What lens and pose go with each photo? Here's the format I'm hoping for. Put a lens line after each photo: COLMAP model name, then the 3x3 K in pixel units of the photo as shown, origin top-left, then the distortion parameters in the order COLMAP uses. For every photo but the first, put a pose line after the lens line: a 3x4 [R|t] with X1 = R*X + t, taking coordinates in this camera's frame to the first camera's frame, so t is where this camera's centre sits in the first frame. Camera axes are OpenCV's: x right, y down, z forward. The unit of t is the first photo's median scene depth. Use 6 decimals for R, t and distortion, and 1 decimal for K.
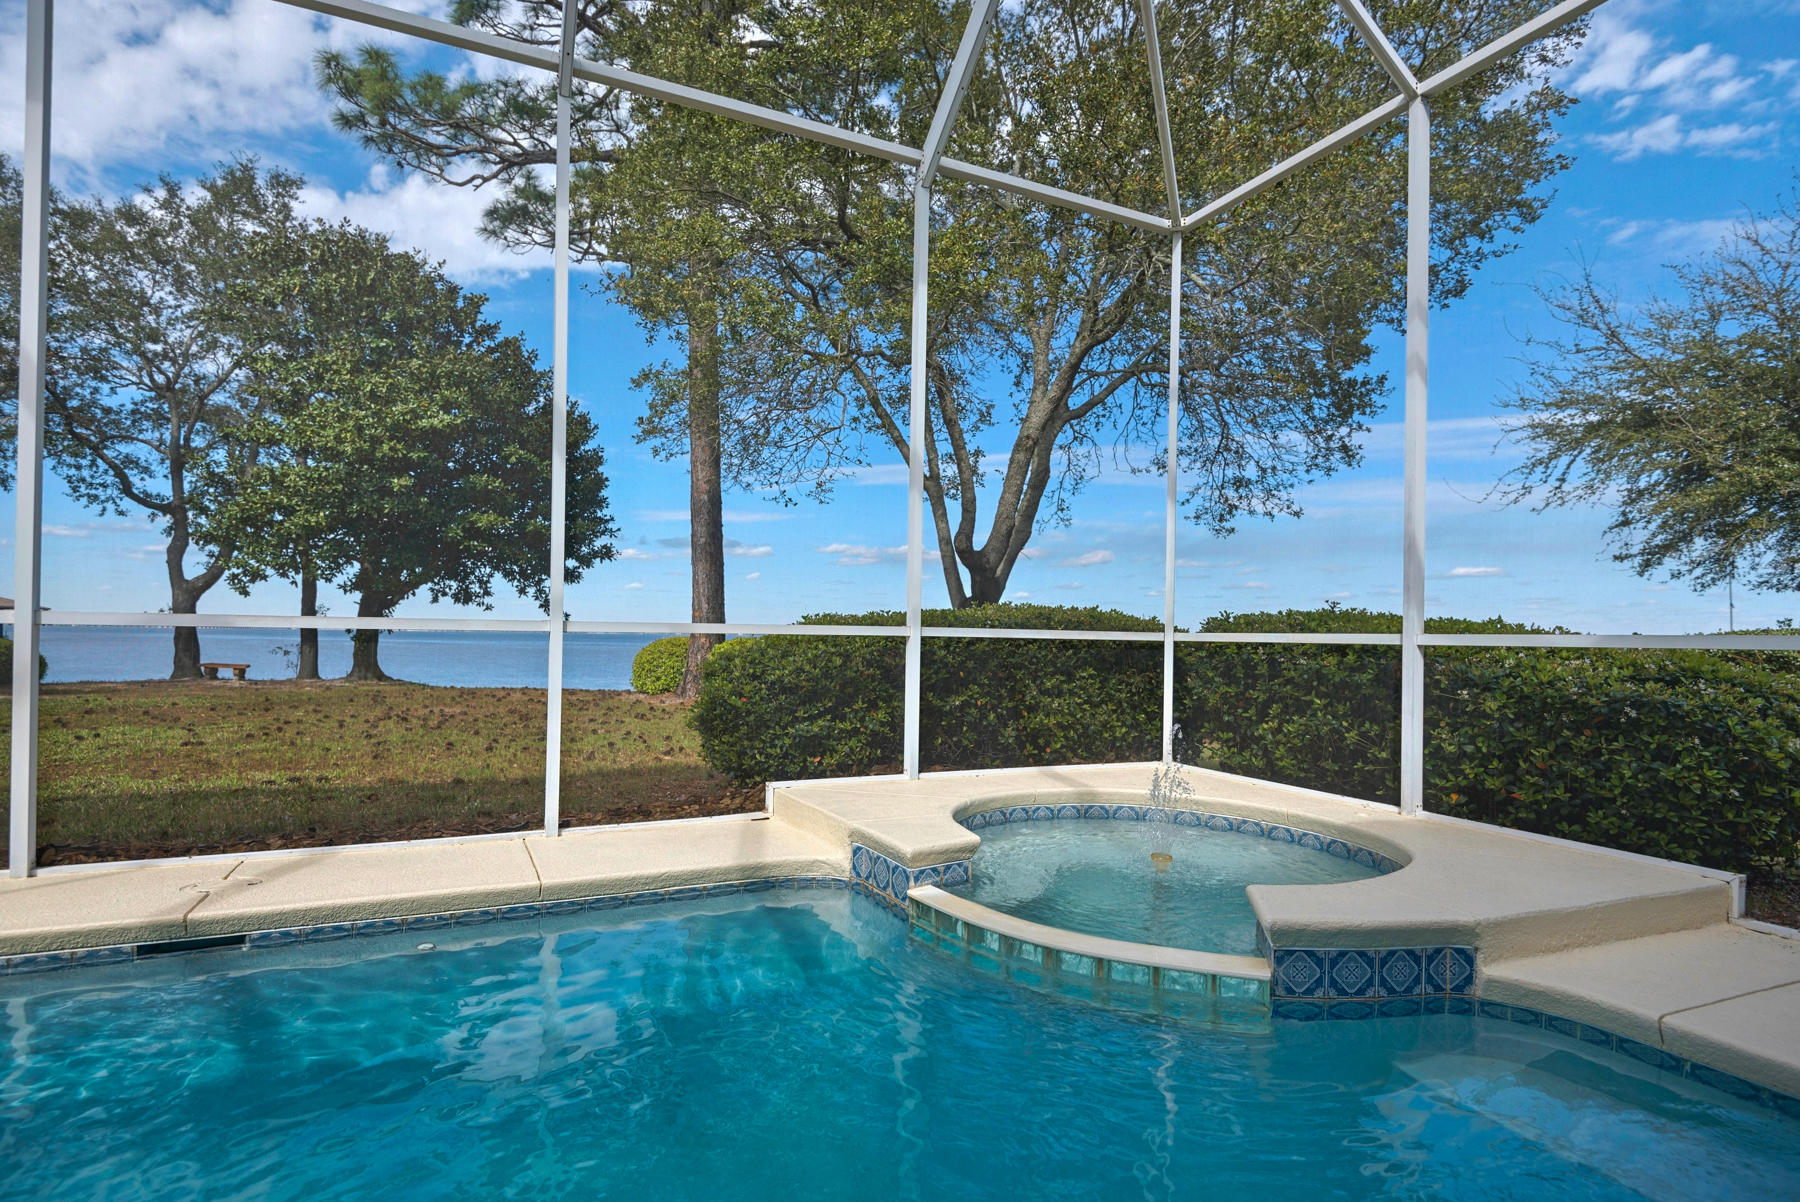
lens RADIAL K [[873.0, 0, 846.1], [0, 873.0, 632.8], [0, 0, 1]] dist [0.063648, -0.056540]
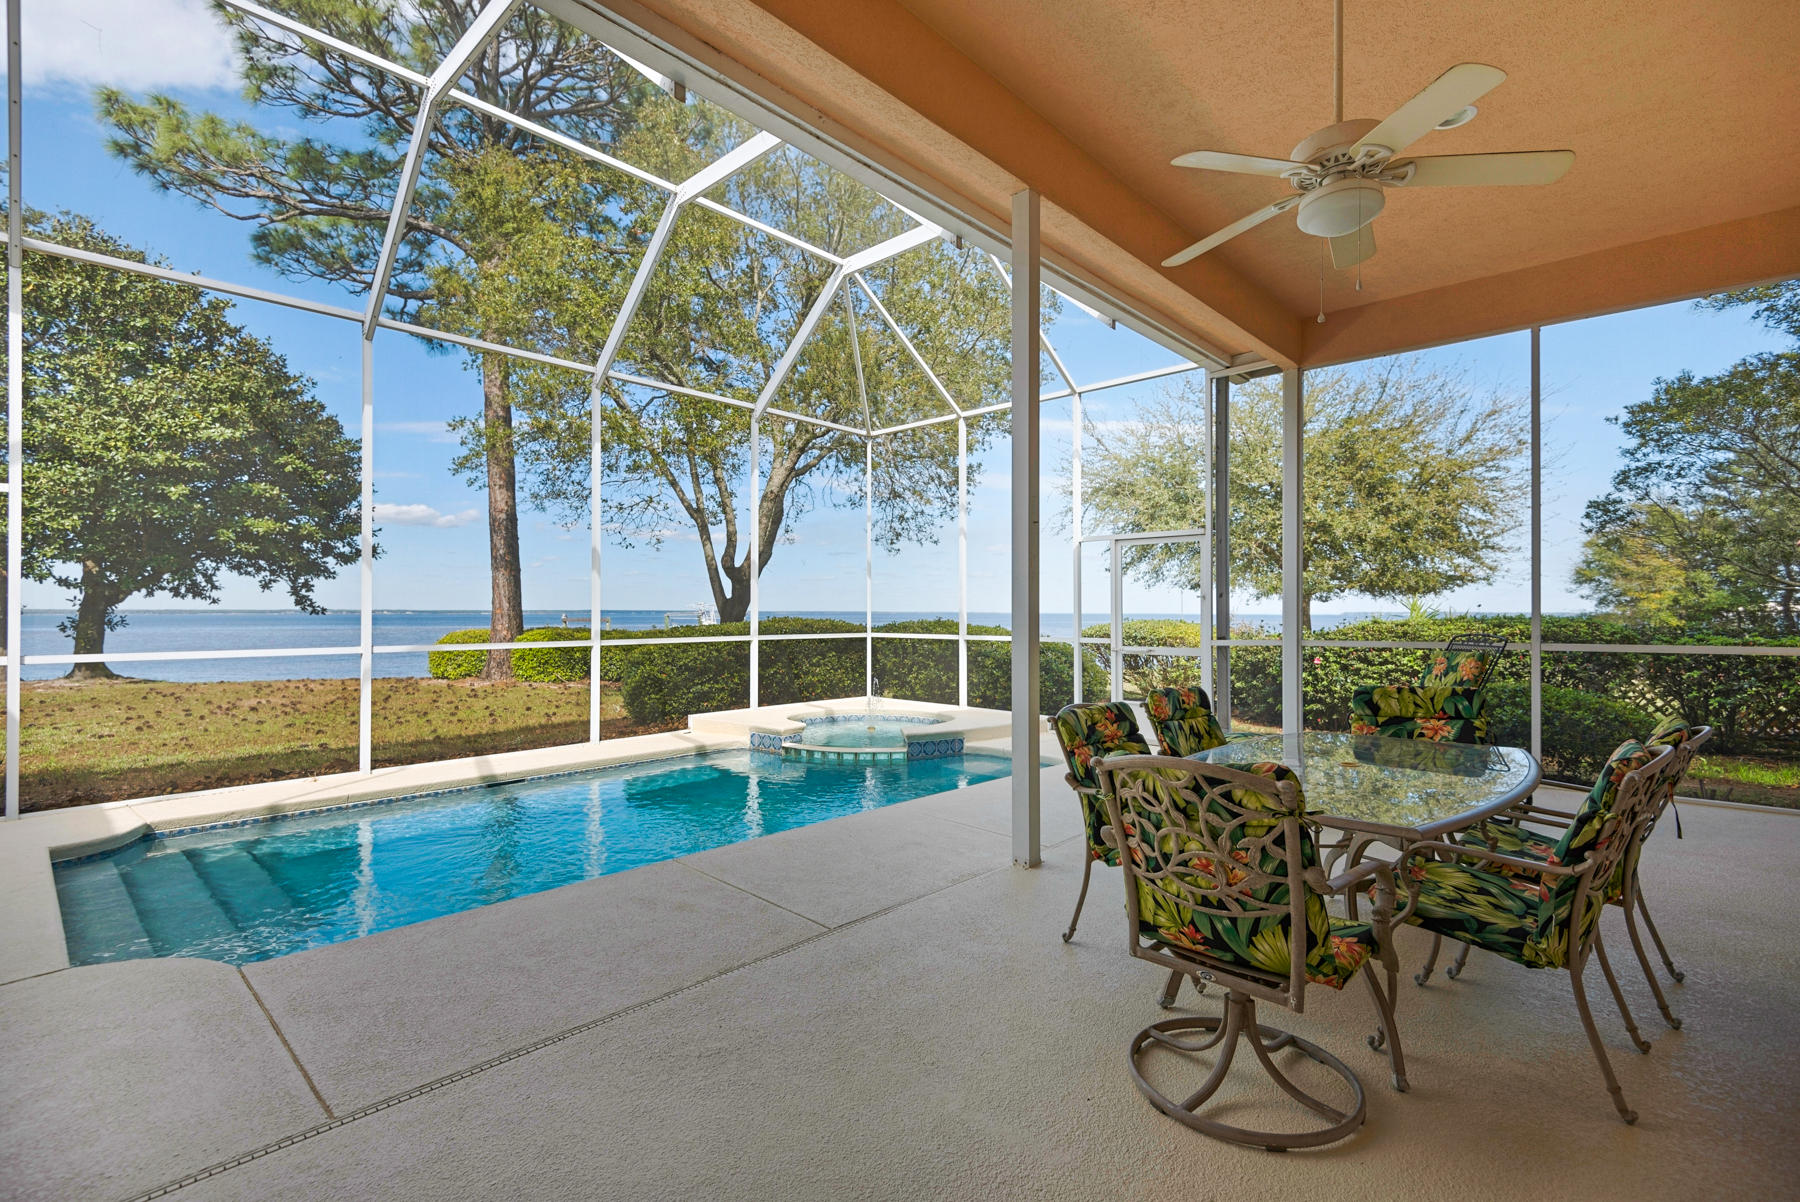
lens RADIAL K [[833.3, 0, 894.5], [0, 833.3, 617.8], [0, 0, 1]] dist [0.038498, -0.016753]
pose [[0.919498, -0.019521, 0.392609, -0.149992], [0.013969, 0.999758, 0.016995, -0.029939], [-0.392846, -0.010143, 0.919548, -0.356050]]
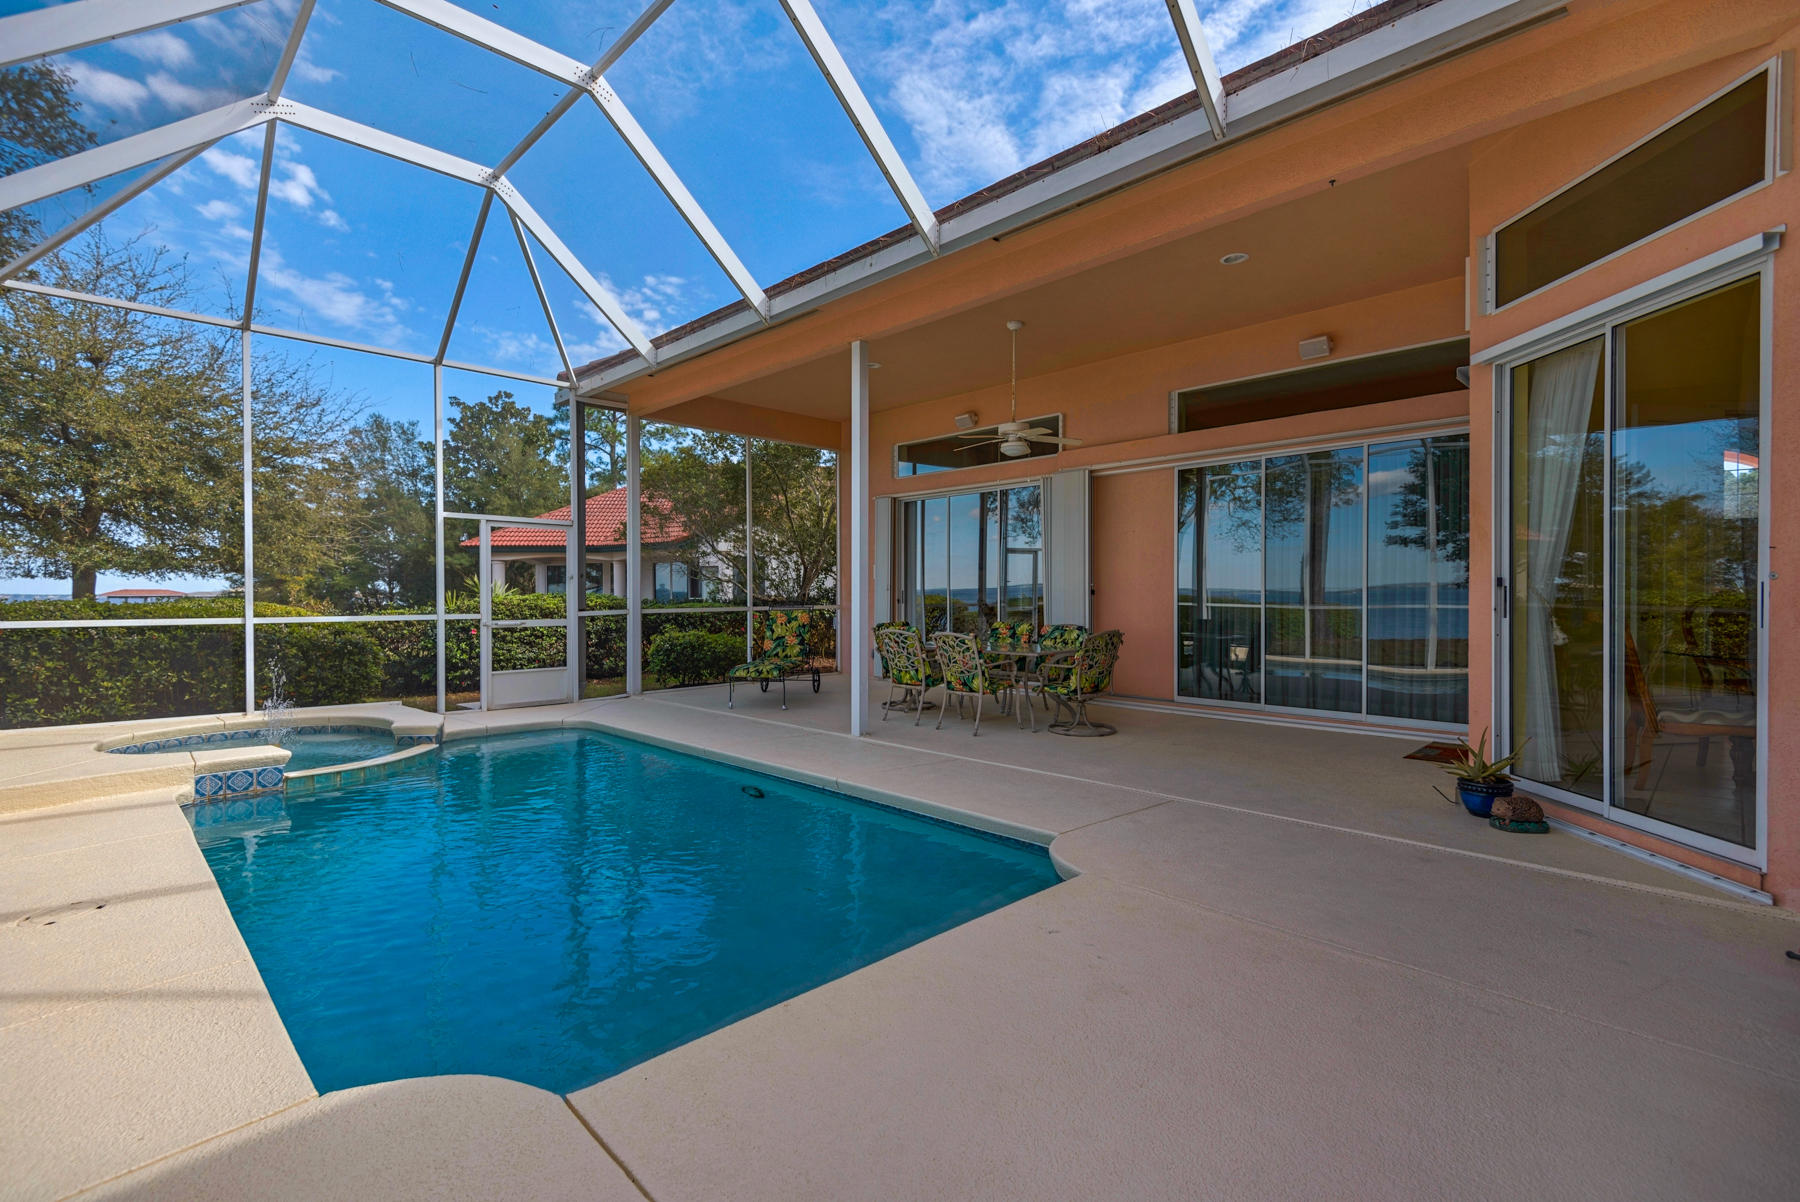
lens RADIAL K [[823.2, 0, 904.1], [0, 823.2, 606.6], [0, 0, 1]] dist [0.065515, -0.034213]
pose [[-0.358136, -0.031993, 0.933121, -0.514005], [-0.010118, 0.999487, 0.030385, -0.030586], [-0.933615, 0.001441, -0.358276, 0.119910]]
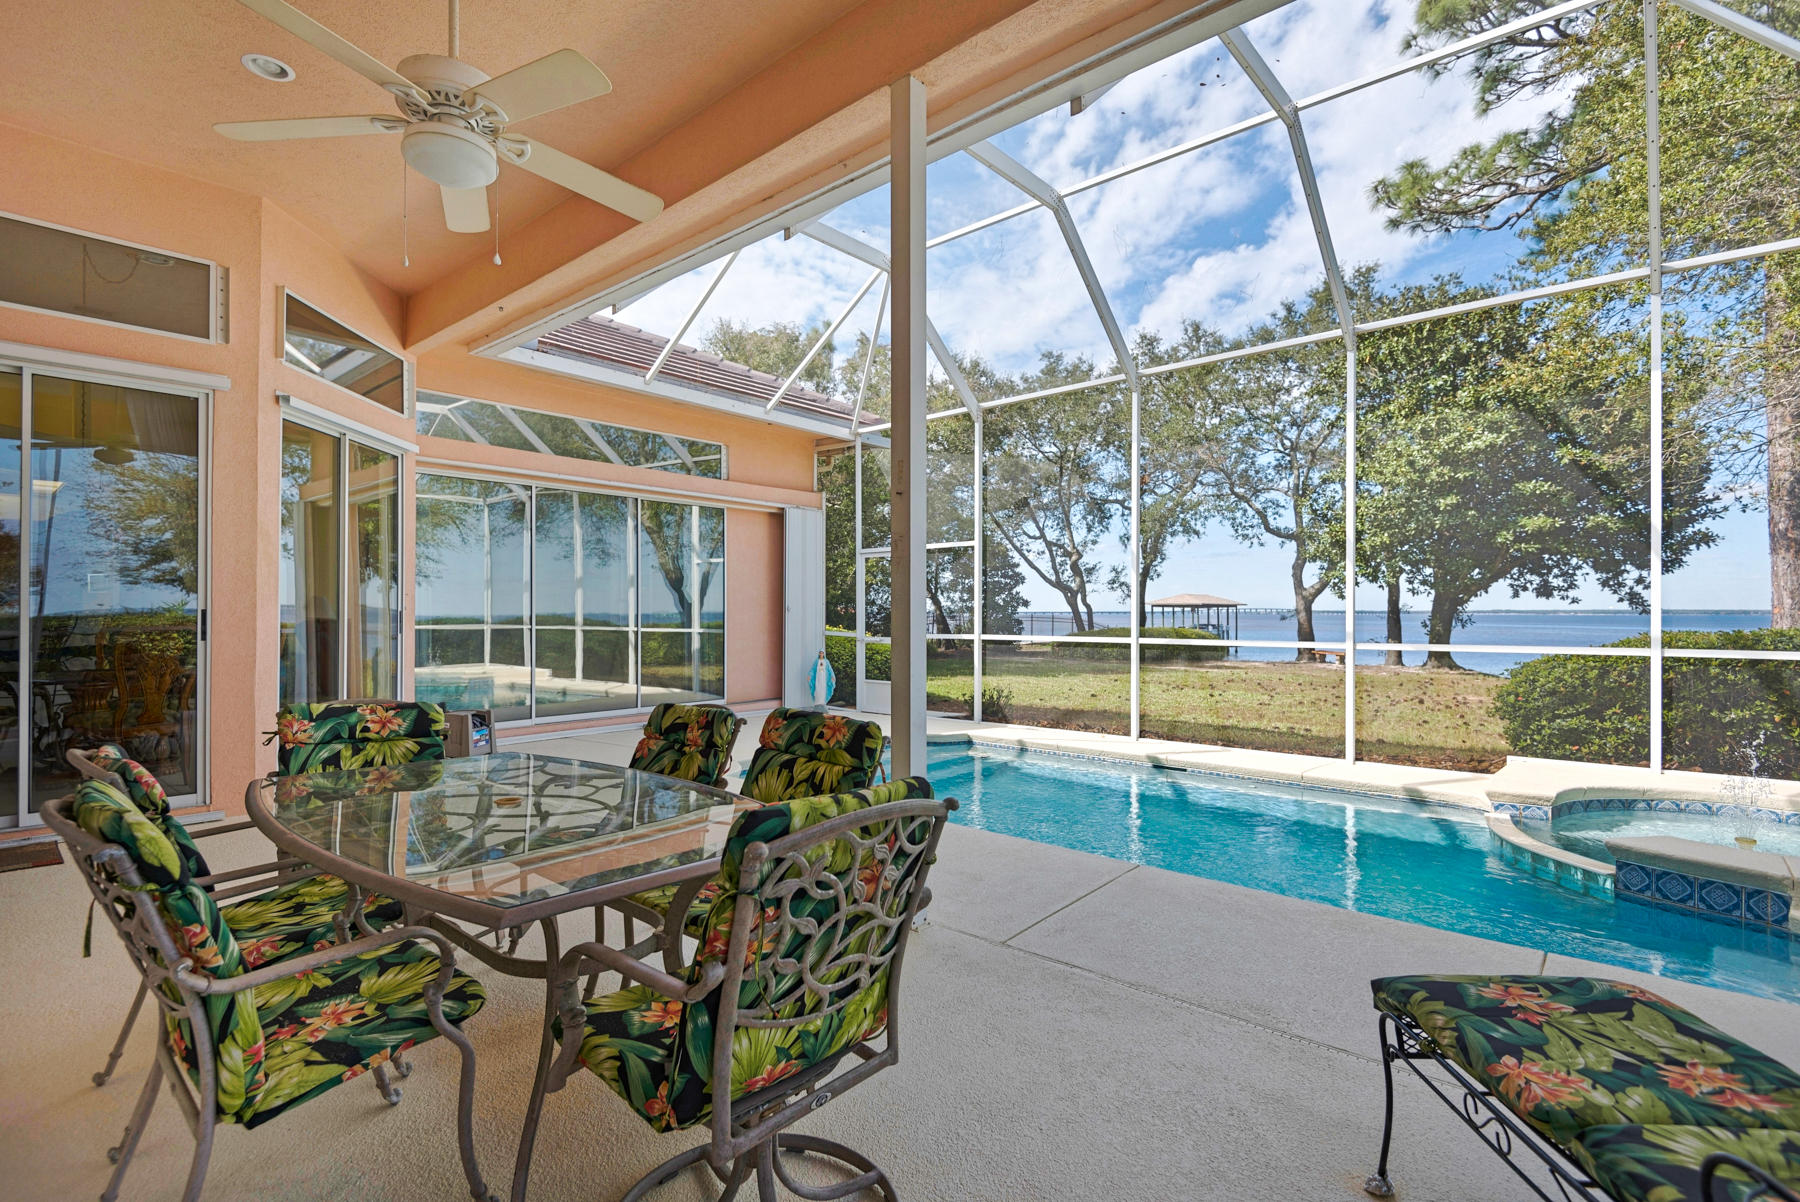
lens RADIAL K [[854.3, 0, 893.1], [0, 854.3, 612.5], [0, 0, 1]] dist [0.004922, 0.000491]
pose [[0.419594, -0.013602, -0.907610, 0.281422], [0.008022, 0.999904, -0.011276, -0.020779], [0.907676, -0.002549, 0.419663, -0.185523]]
